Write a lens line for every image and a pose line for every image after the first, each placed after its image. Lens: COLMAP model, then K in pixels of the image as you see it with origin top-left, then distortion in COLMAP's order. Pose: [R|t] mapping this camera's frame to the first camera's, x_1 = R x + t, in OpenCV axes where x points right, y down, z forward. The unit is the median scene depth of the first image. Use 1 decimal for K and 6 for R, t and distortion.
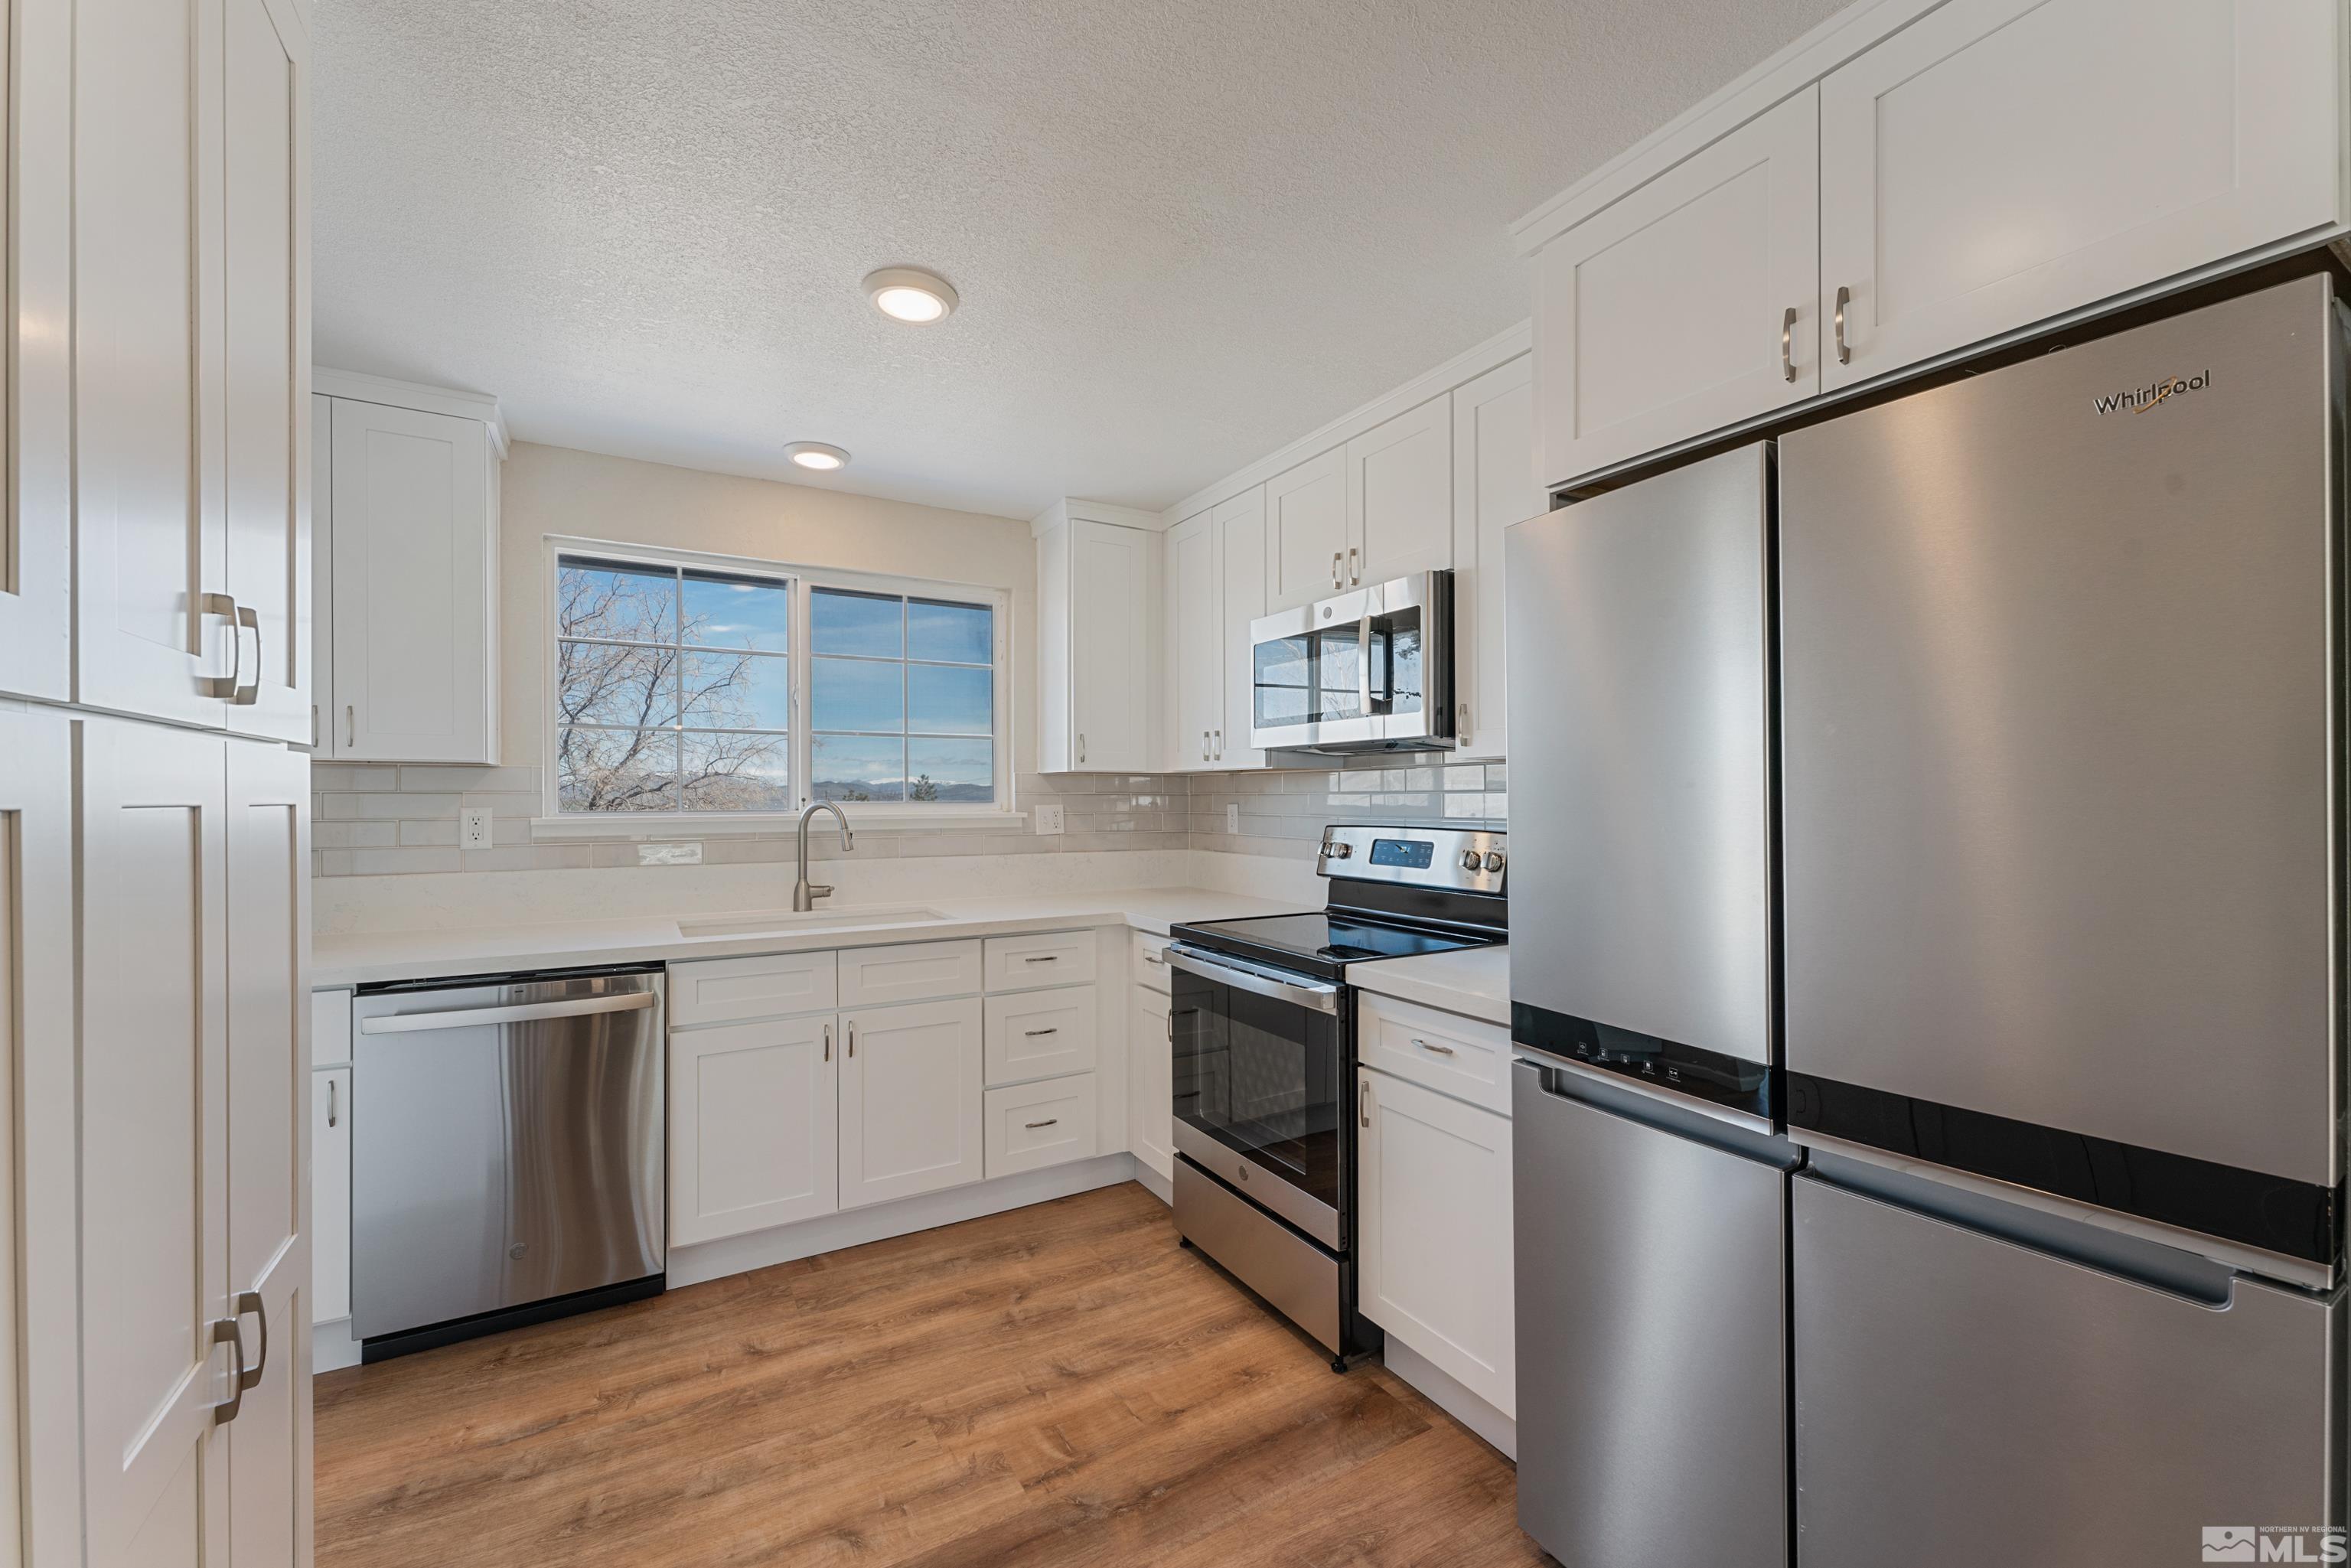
lens RADIAL K [[938.2, 0, 1178.9], [0, 938.2, 799.0], [0, 0, 1]] dist [0.001270, -0.000583]
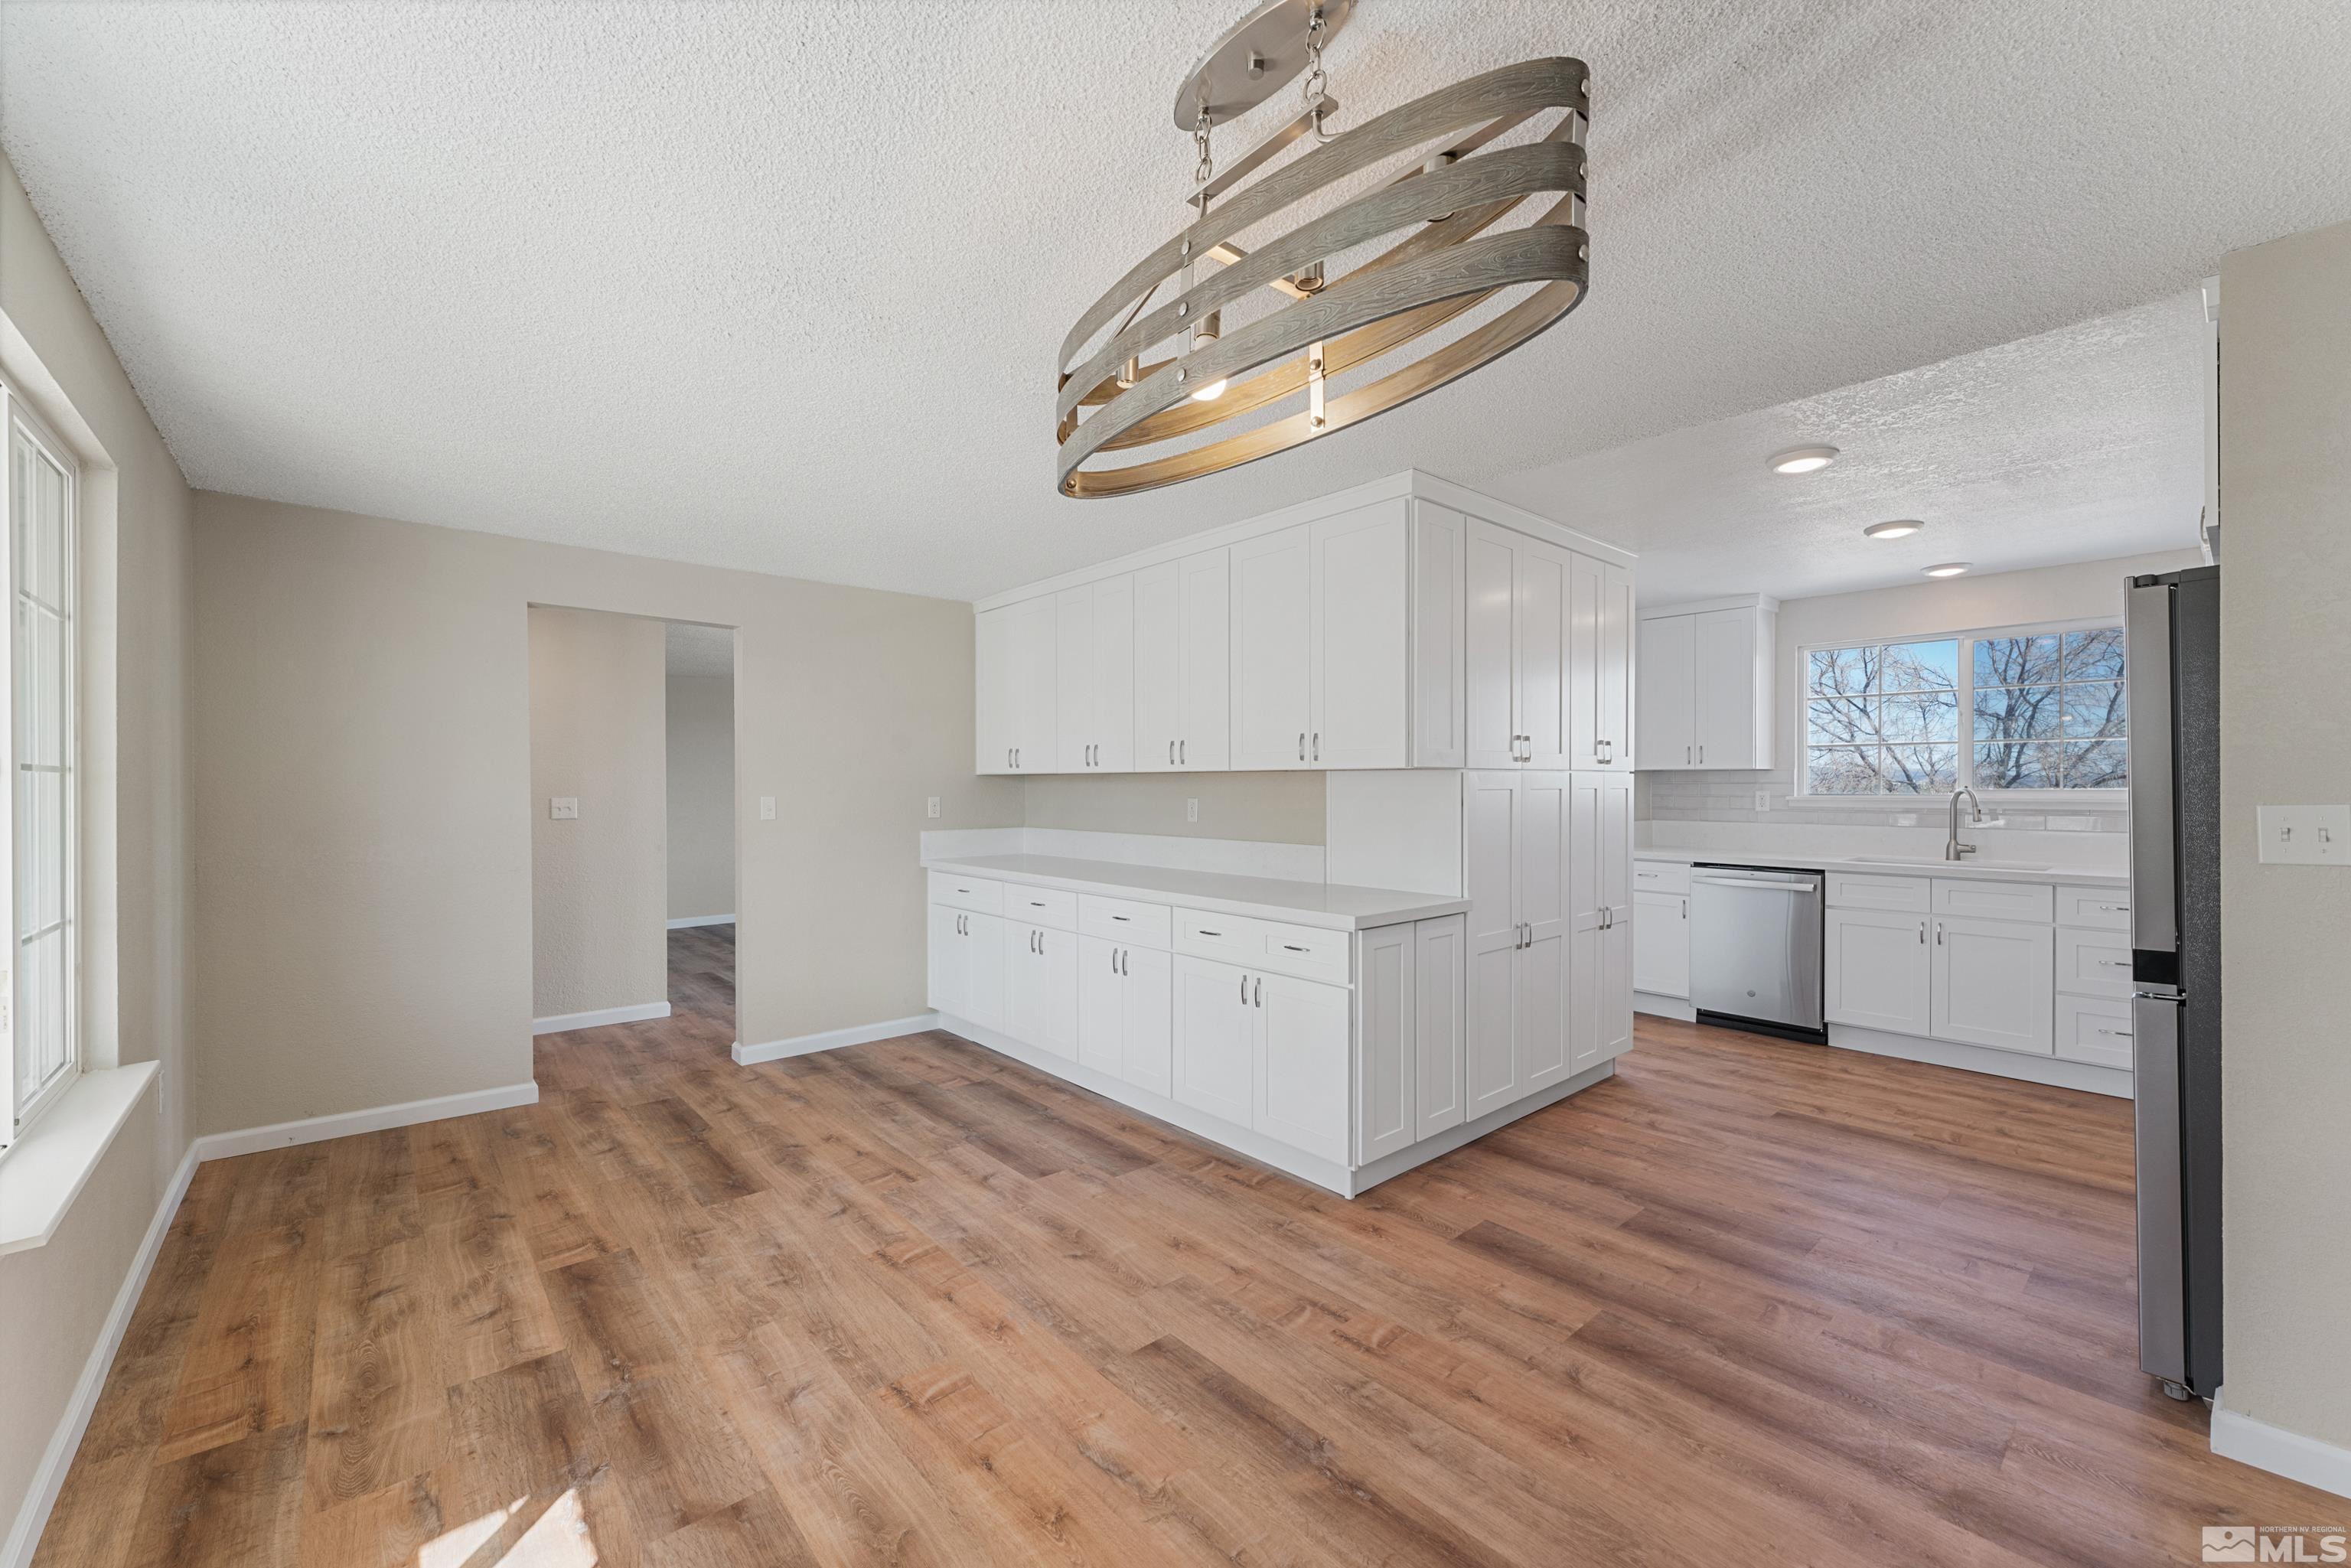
lens RADIAL K [[938.2, 0, 1181.2], [0, 938.2, 788.4], [0, 0, 1]] dist [0.001270, -0.000583]
pose [[0.186039, 0.005259, -0.982528, 1.031038], [-0.002097, 0.999986, 0.004955, -0.003229], [0.982540, 0.001139, 0.186047, -0.615353]]
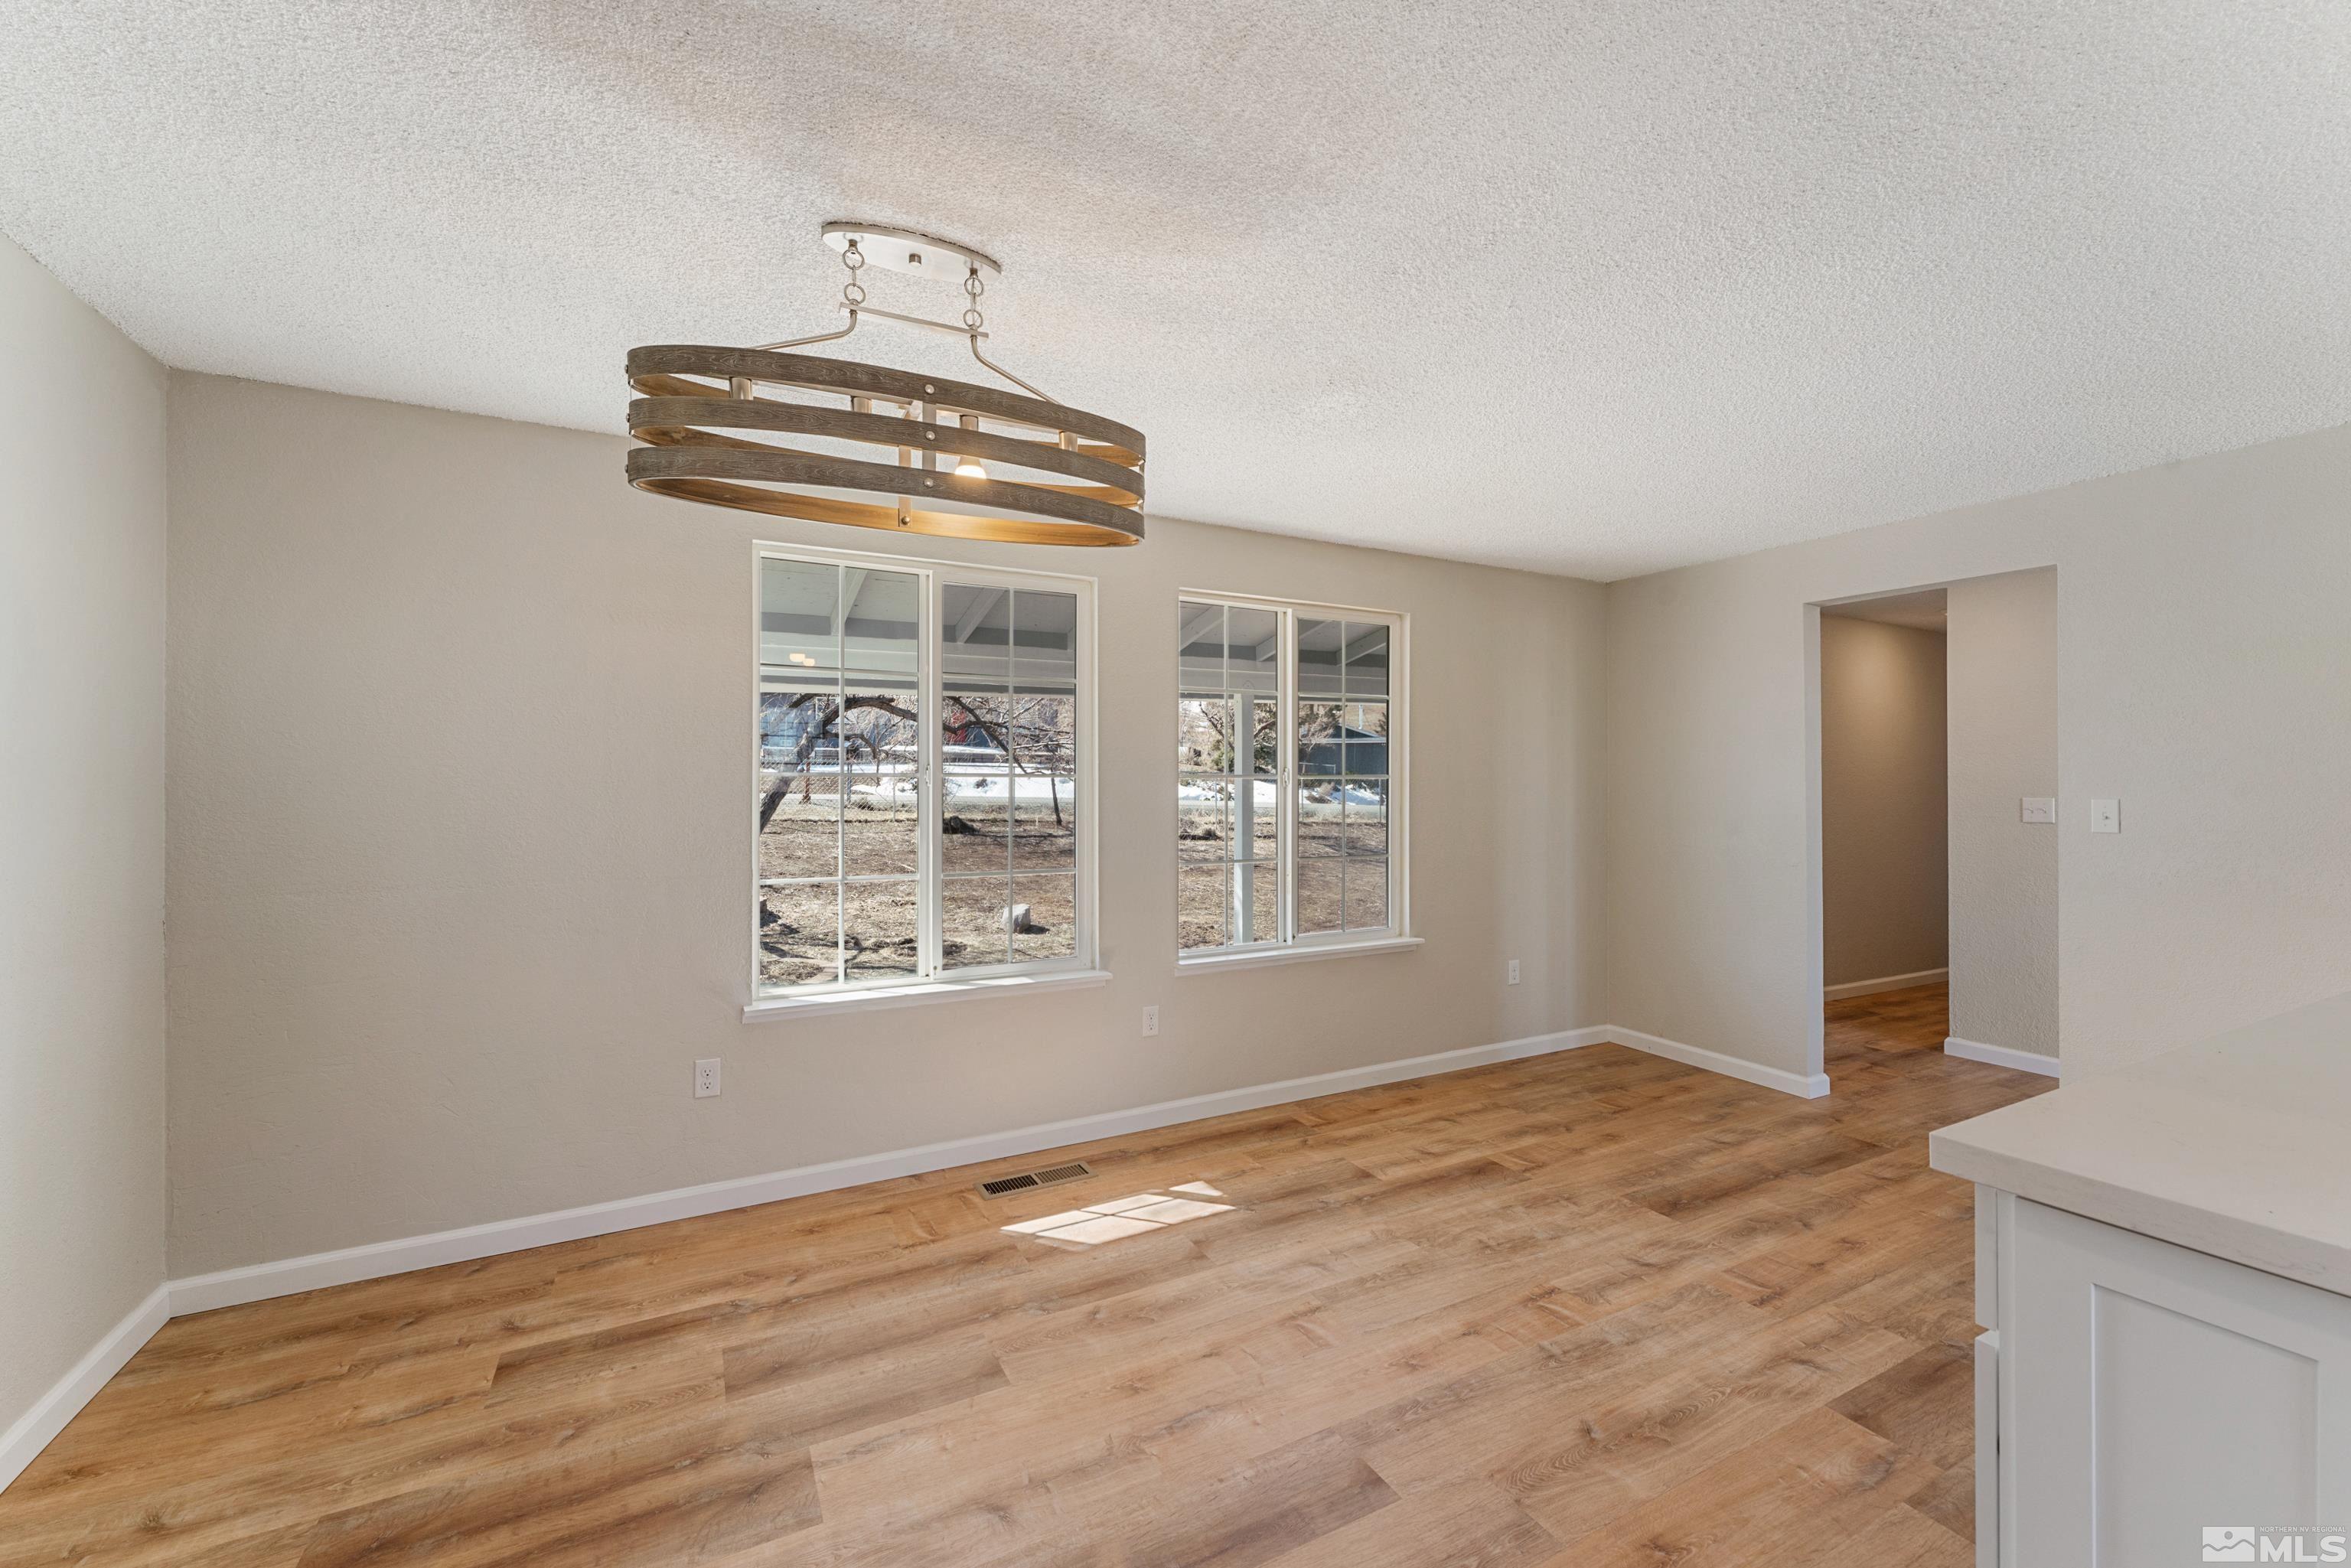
lens RADIAL K [[938.2, 0, 1185.0], [0, 938.2, 789.4], [0, 0, 1]] dist [0.001270, -0.000583]
pose [[-0.998994, 0.004475, 0.044609, 0.290706], [0.004718, 0.999975, 0.005350, -0.003534], [-0.044584, 0.005555, -0.998990, 0.219566]]
